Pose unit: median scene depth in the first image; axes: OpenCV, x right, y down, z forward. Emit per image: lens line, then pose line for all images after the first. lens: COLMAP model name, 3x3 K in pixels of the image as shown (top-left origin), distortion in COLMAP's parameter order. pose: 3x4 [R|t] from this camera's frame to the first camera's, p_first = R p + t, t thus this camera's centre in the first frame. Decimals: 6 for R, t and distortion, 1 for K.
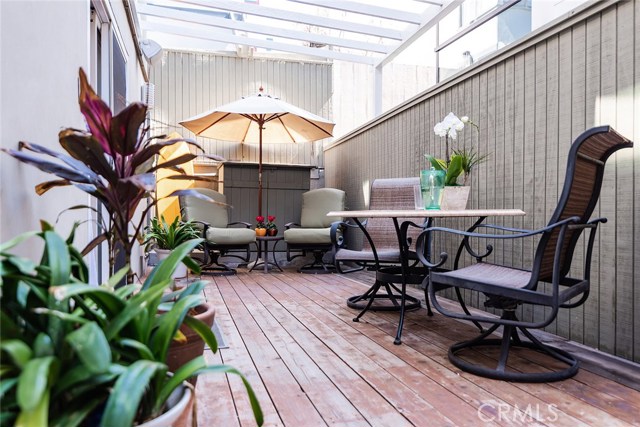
lens RADIAL K [[530.2, 0, 319.9], [0, 530.2, 215.5], [0, 0, 1]] dist [0.000888, -0.001882]
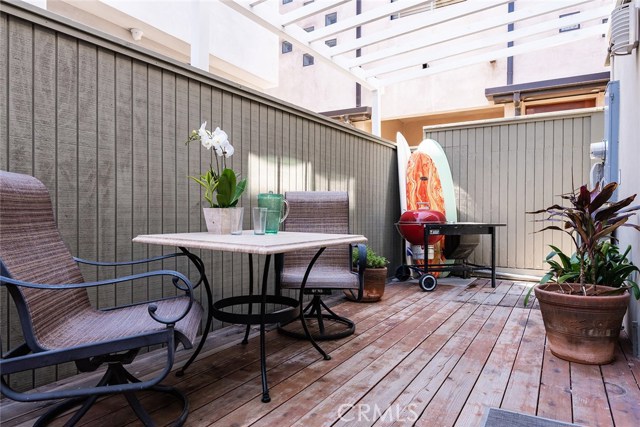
lens RADIAL K [[412.8, 0, 319.5], [0, 412.8, 213.3], [0, 0, 1]] dist [-0.004752, -0.000814]
pose [[-0.707204, -0.009198, 0.706950, -0.486790], [-0.007061, 0.999957, 0.005946, -0.066085], [-0.706975, -0.000787, -0.707238, 1.810310]]
